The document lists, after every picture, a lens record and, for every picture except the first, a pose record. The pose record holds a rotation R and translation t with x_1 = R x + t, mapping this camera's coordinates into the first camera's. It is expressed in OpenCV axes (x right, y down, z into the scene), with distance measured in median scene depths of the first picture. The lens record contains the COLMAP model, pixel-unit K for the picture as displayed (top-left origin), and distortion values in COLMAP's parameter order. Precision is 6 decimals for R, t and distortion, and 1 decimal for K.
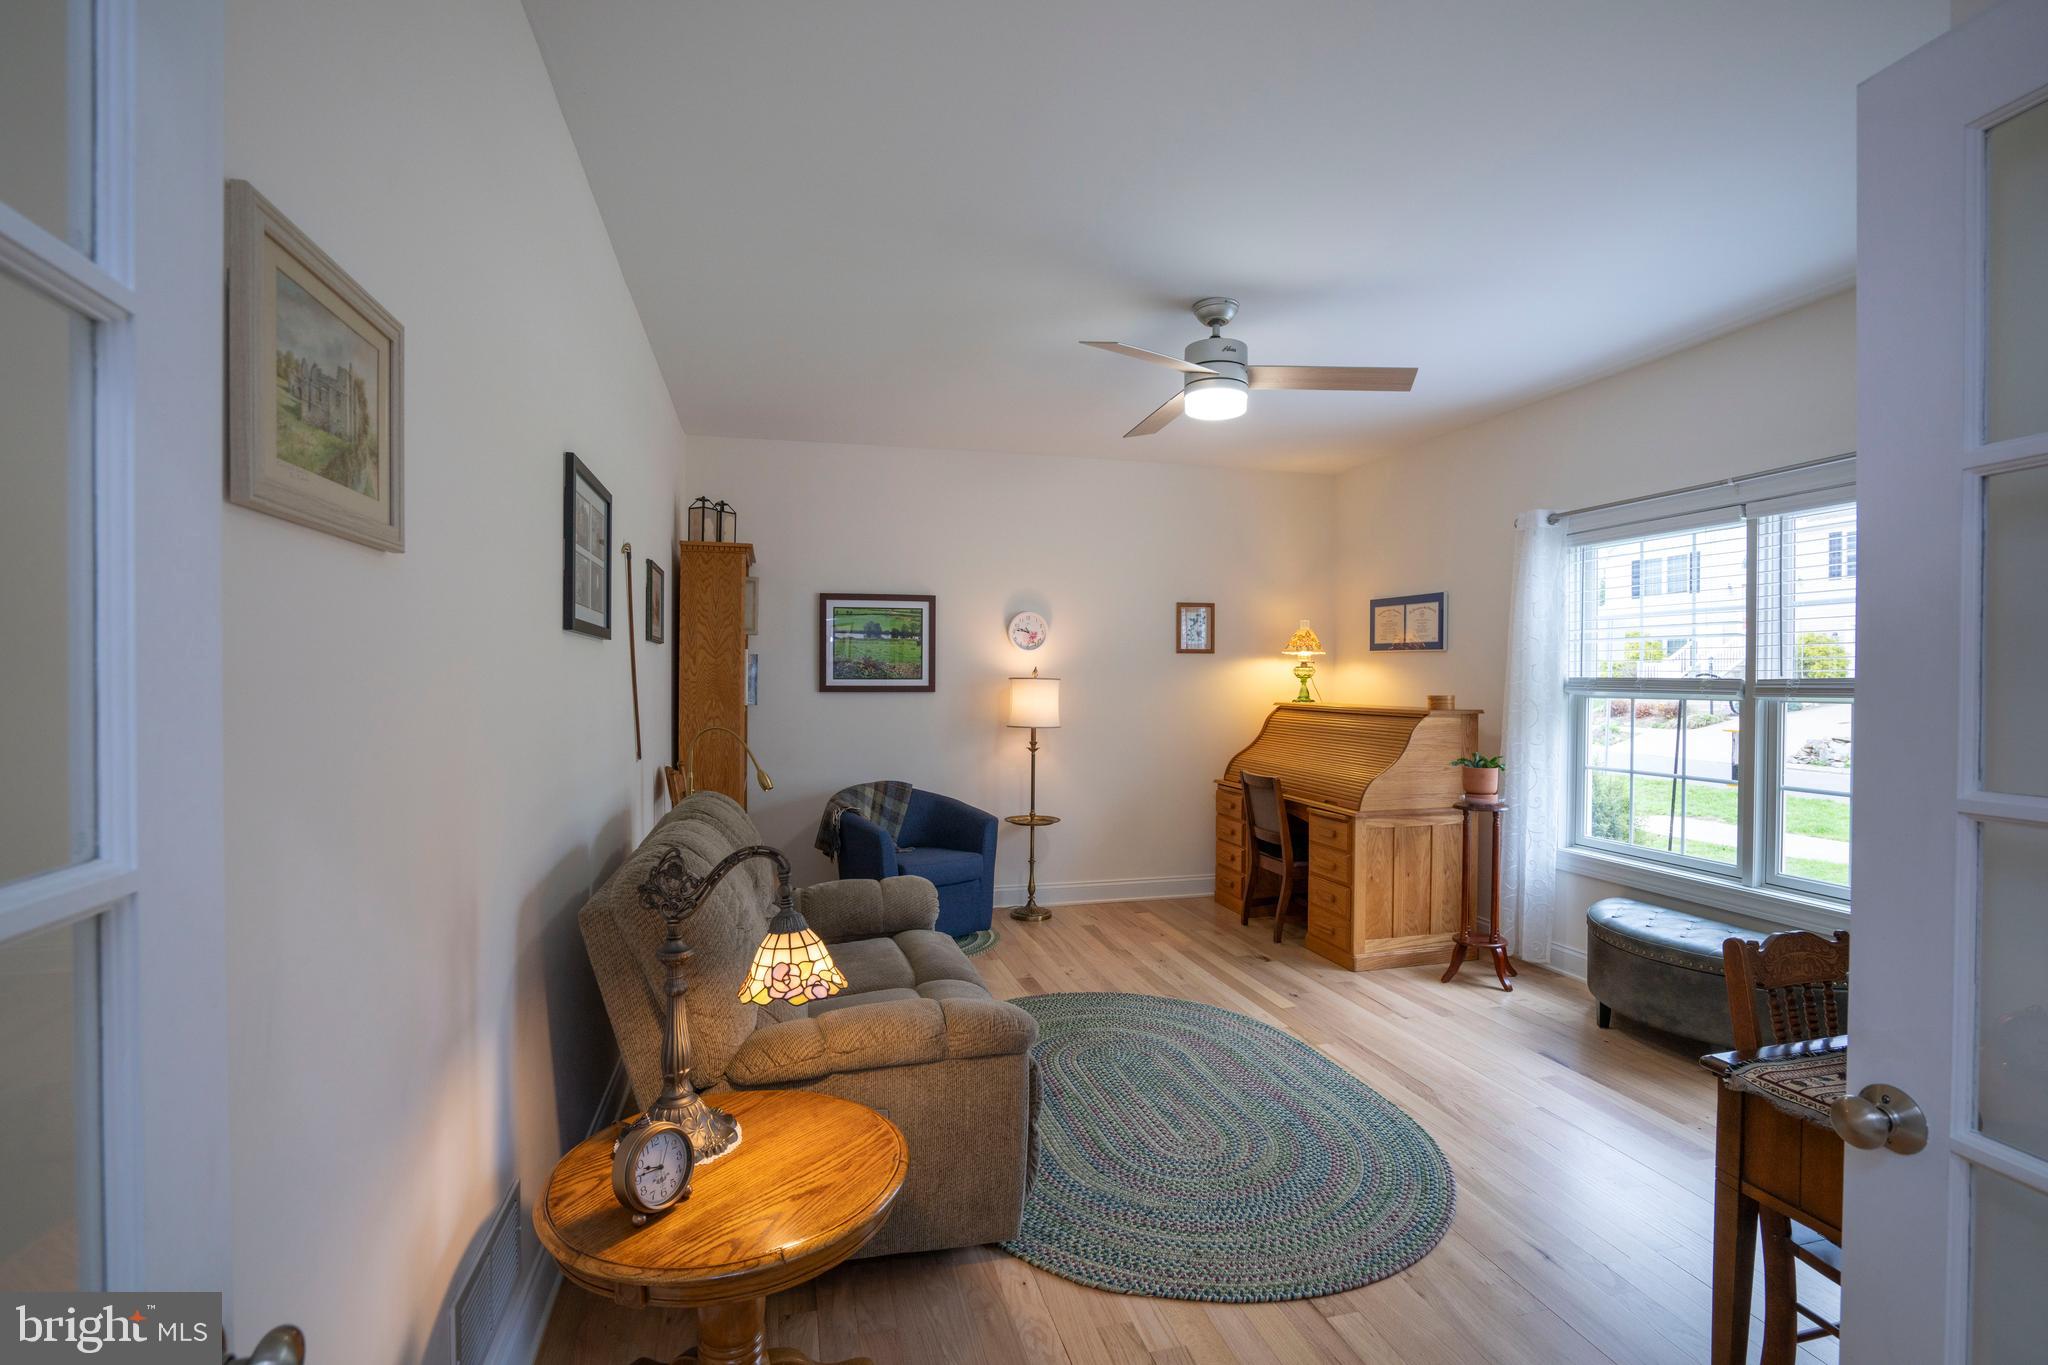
lens RADIAL K [[953.5, 0, 1022.4], [0, 953.5, 687.5], [0, 0, 1]] dist [-0.058360, 0.021733]
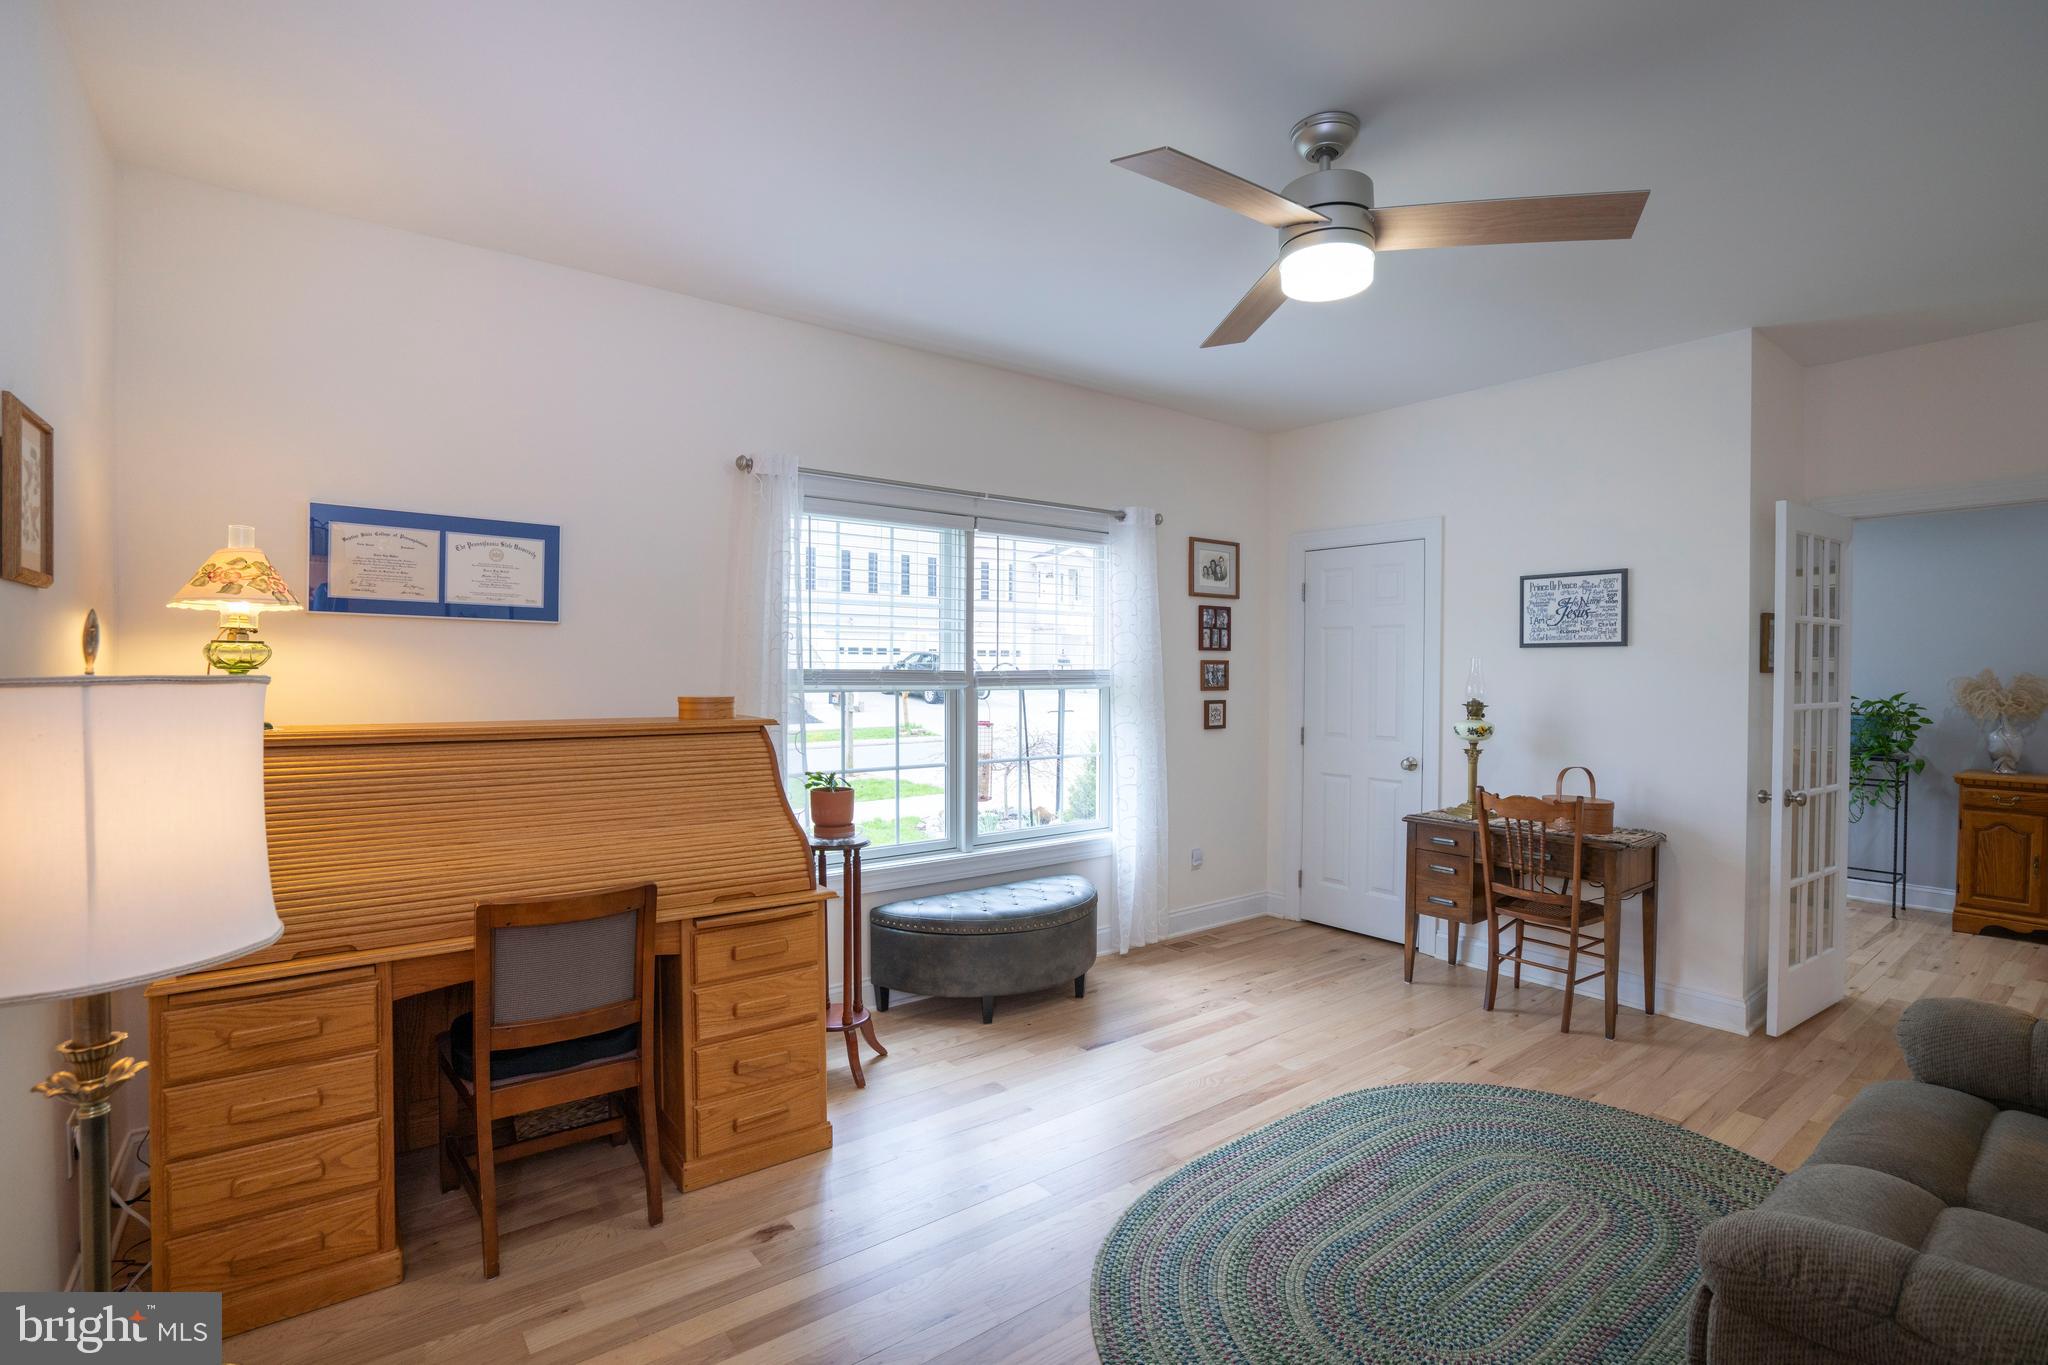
lens RADIAL K [[953.5, 0, 1030.7], [0, 953.5, 679.5], [0, 0, 1]] dist [-0.058360, 0.021733]
pose [[-0.394267, -0.012242, 0.918914, -0.302293], [0.003875, 0.999880, 0.014983, -0.014776], [-0.918988, 0.009468, -0.394172, 1.292044]]
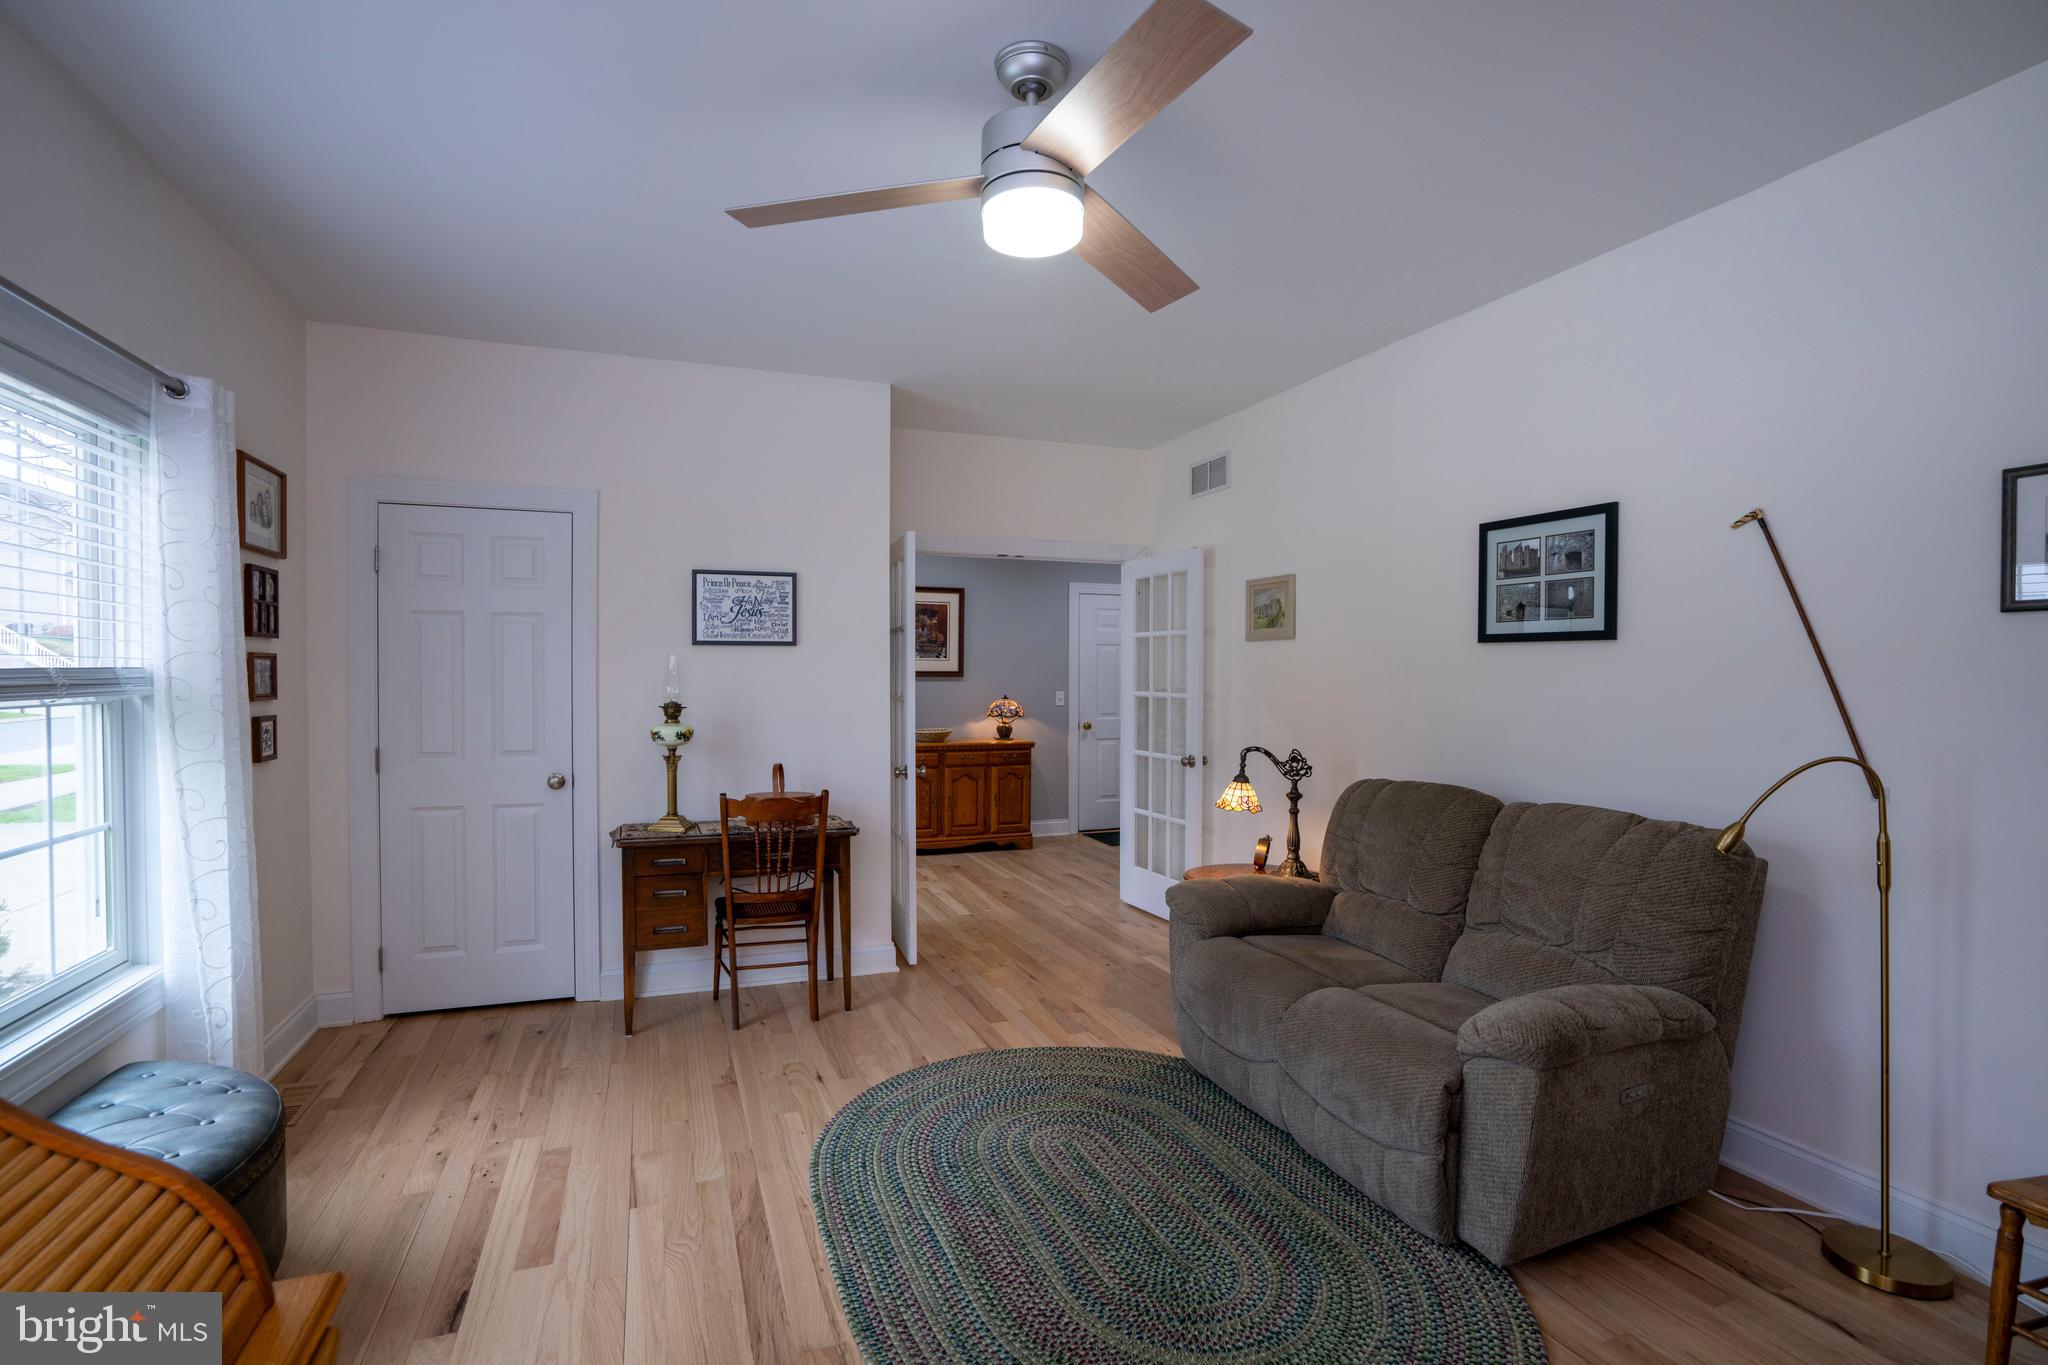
lens RADIAL K [[953.5, 0, 1007.2], [0, 953.5, 683.4], [0, 0, 1]] dist [-0.058360, 0.021733]
pose [[-0.993712, -0.001061, -0.111957, 0.250571], [-0.003238, 0.999809, 0.019272, -0.011766], [0.111916, 0.019513, -0.993526, 1.416485]]
